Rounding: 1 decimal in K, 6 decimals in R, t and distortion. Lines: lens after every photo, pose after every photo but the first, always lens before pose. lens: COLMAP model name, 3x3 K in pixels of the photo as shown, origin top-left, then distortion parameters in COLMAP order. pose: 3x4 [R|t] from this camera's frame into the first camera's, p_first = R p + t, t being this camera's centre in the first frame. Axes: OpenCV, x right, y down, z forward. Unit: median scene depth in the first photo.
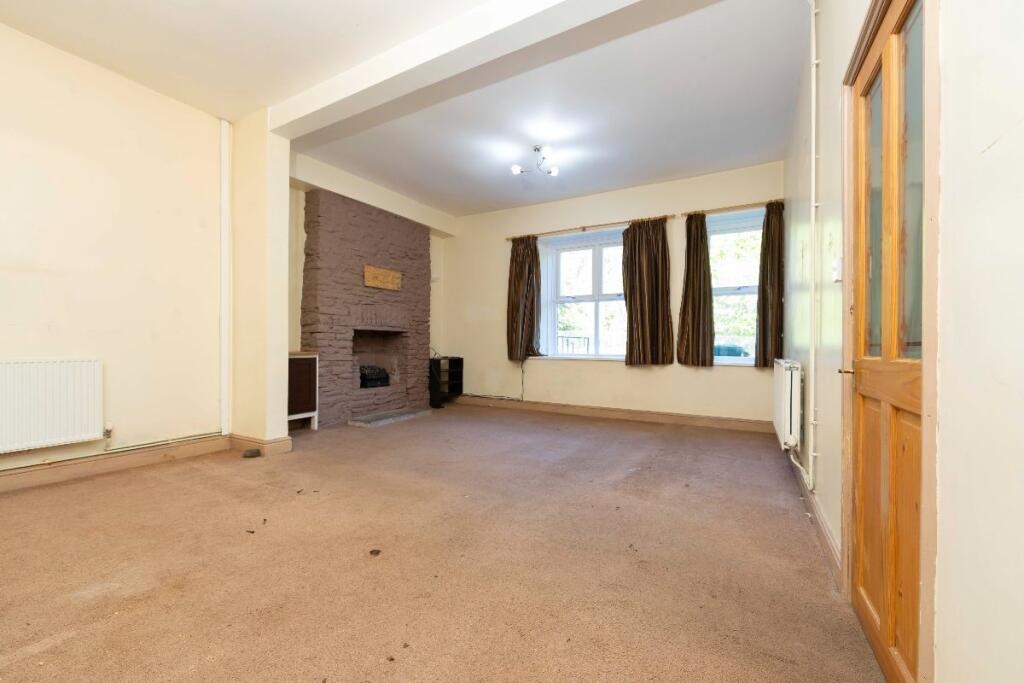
lens RADIAL K [[410.1, 0, 502.9], [0, 410.1, 344.2], [0, 0, 1]] dist [-0.004399, -0.000460]
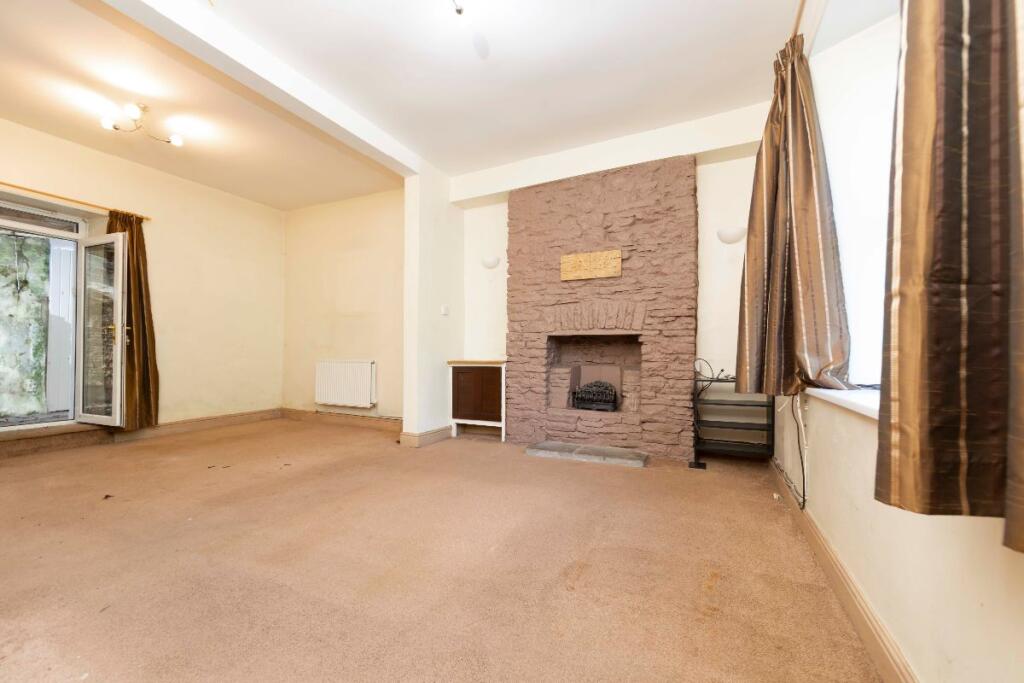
lens RADIAL K [[410.1, 0, 515.7], [0, 410.1, 351.4], [0, 0, 1]] dist [-0.004399, -0.000460]
pose [[0.093649, -0.011249, -0.995542, 0.456566], [-0.005347, 0.999916, -0.011801, 0.006176], [0.995591, 0.006428, 0.093581, 0.833948]]
